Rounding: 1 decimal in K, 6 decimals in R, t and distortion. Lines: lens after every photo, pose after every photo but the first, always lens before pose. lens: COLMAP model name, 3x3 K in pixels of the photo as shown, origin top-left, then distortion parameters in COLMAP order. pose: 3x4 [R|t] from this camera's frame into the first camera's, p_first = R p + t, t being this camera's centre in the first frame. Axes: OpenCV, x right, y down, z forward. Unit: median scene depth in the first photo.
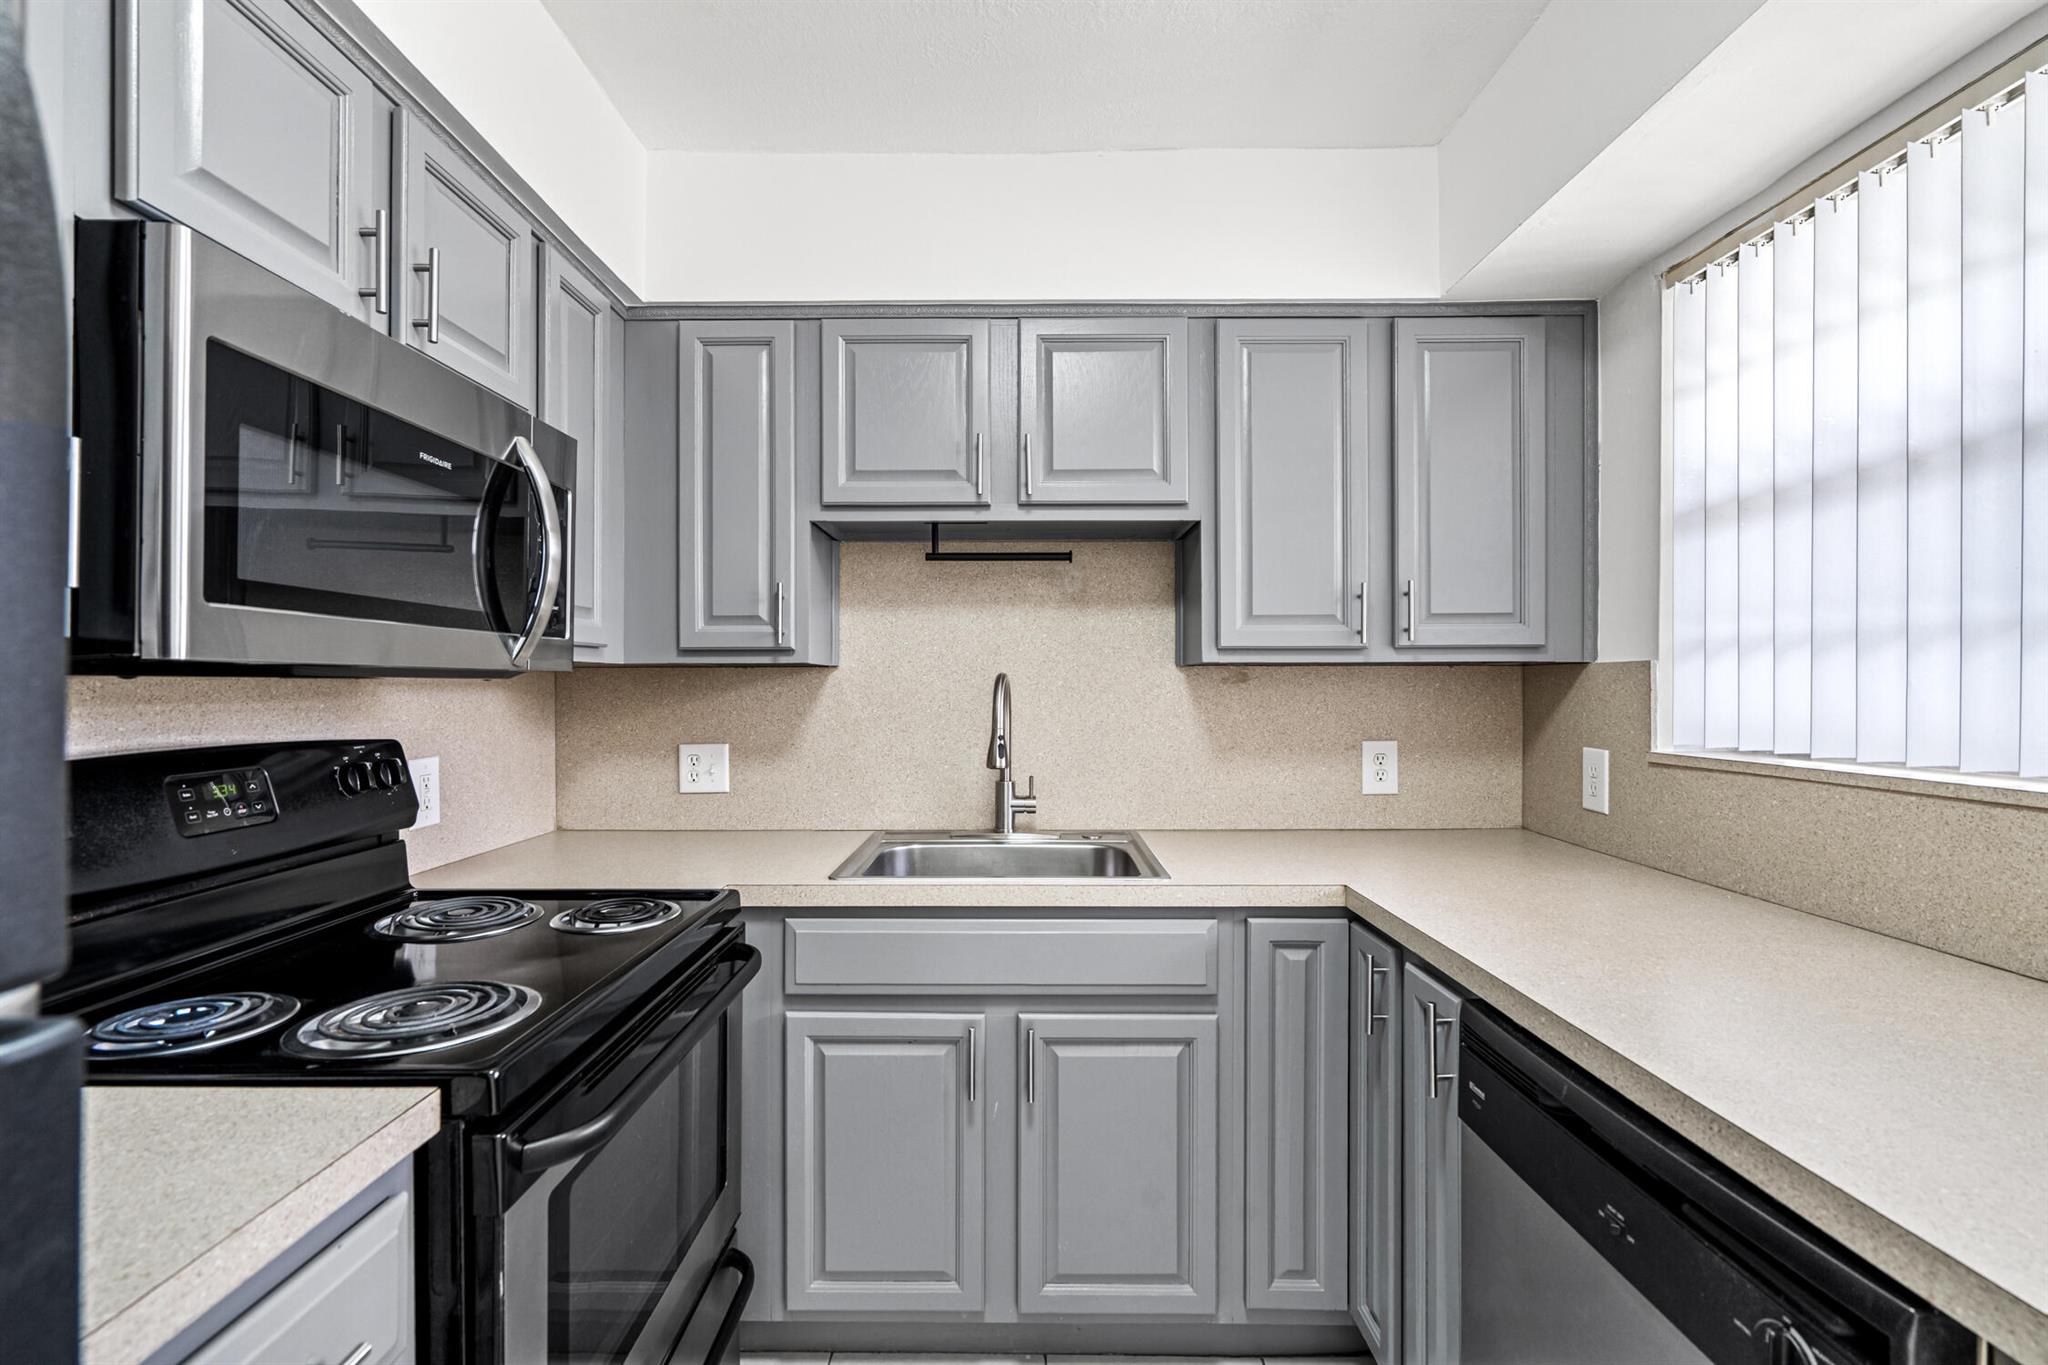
lens RADIAL K [[932.4, 0, 1024.1], [0, 932.4, 680.4], [0, 0, 1]] dist [-0.005867, 0.002458]
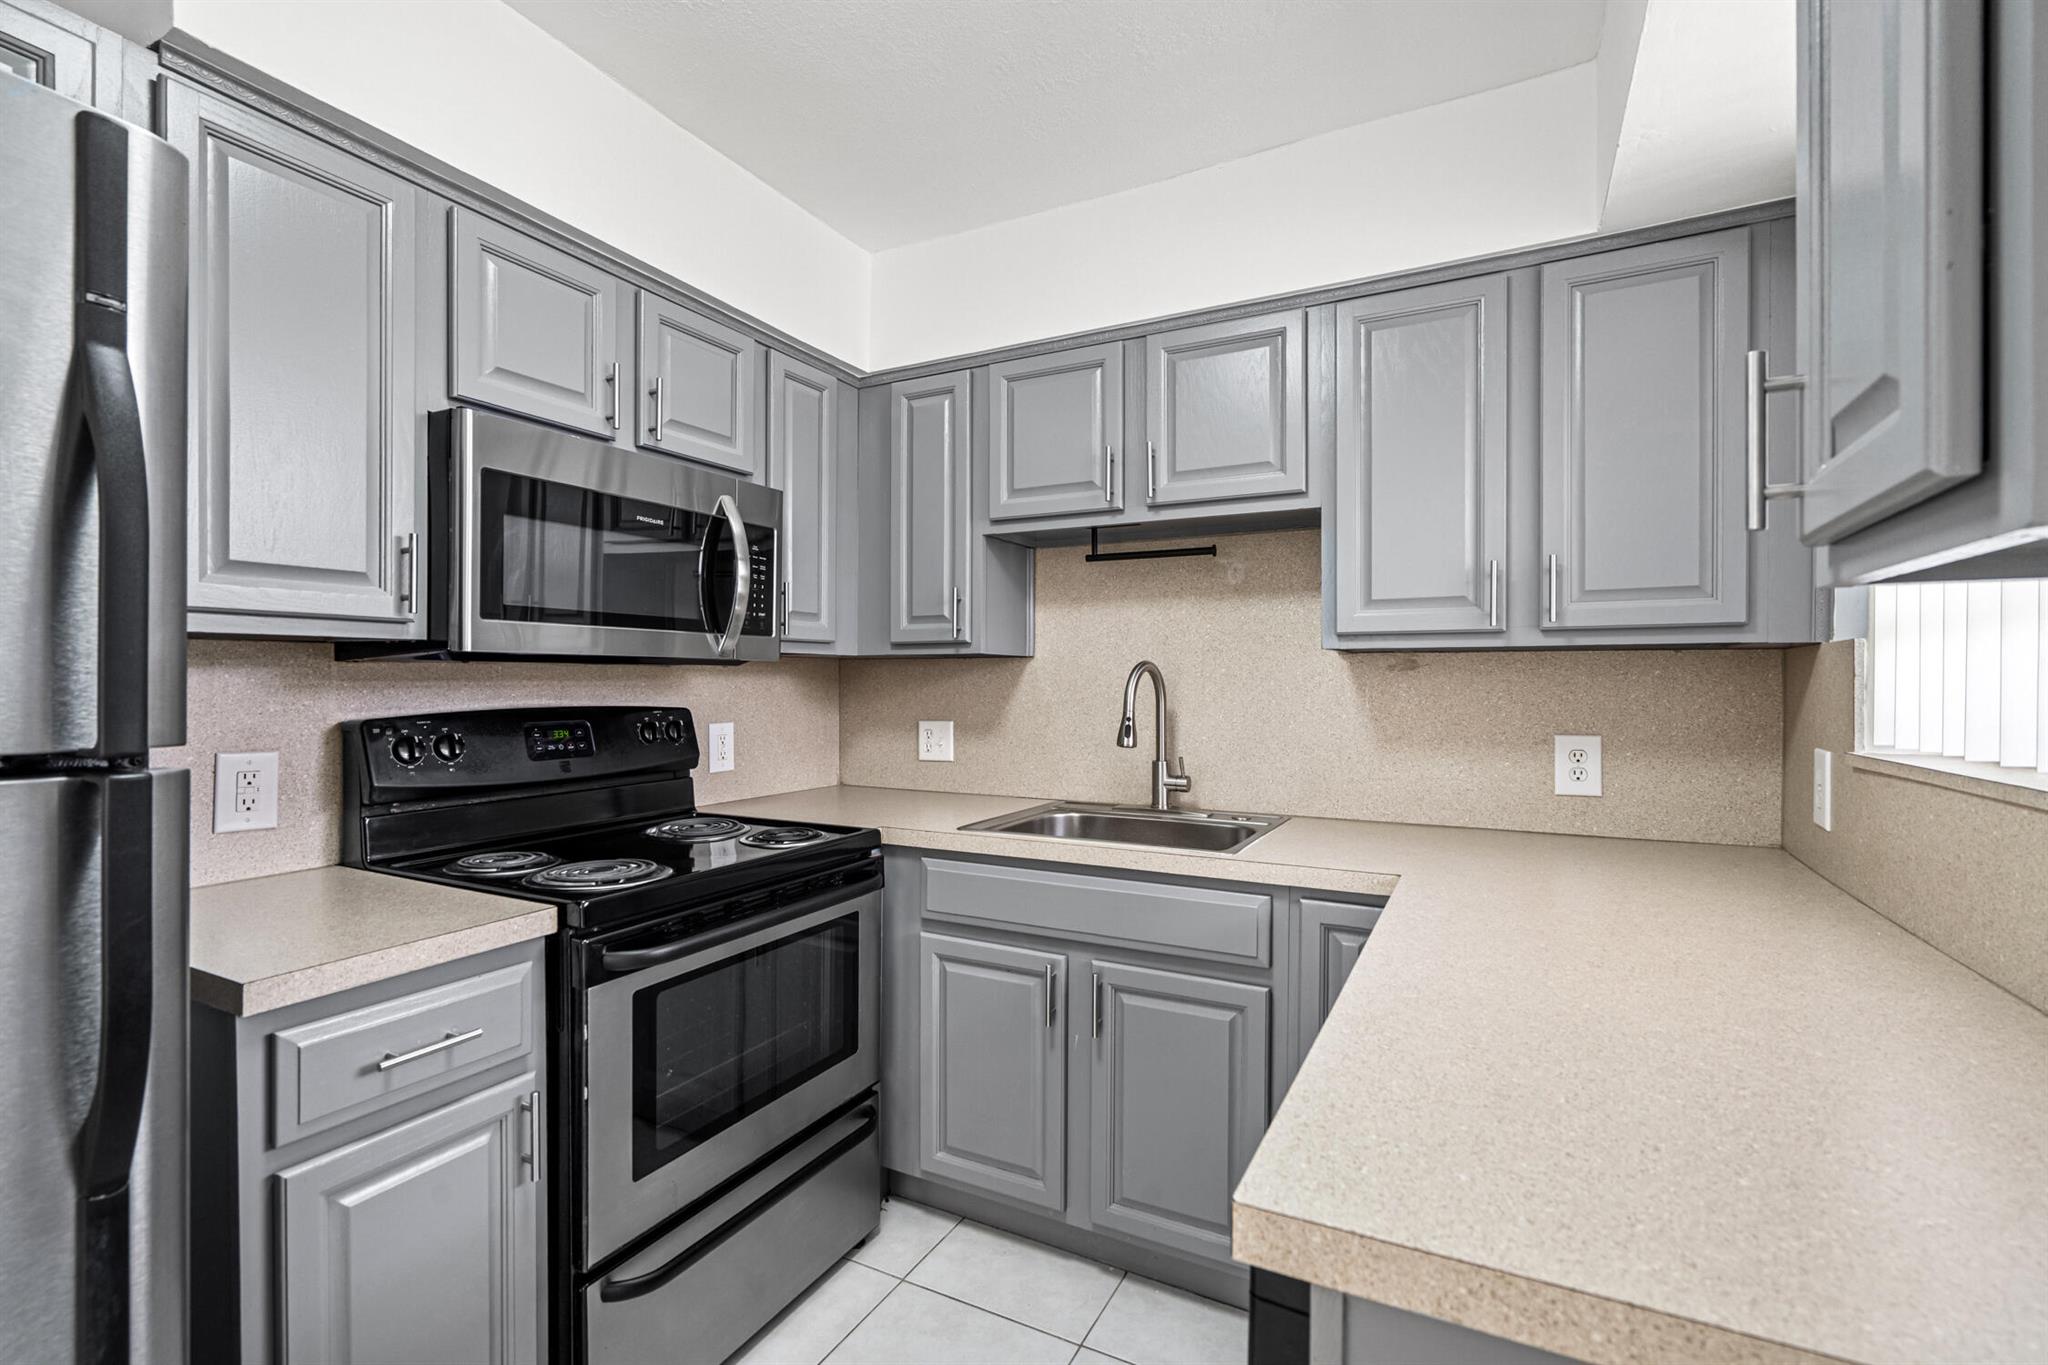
lens RADIAL K [[932.4, 0, 1021.9], [0, 932.4, 680.8], [0, 0, 1]] dist [-0.005867, 0.002458]
pose [[0.883867, 0.003230, -0.467728, 0.383011], [-0.001146, 0.999988, 0.004740, 0.010920], [0.467737, -0.003654, 0.883860, -0.036013]]
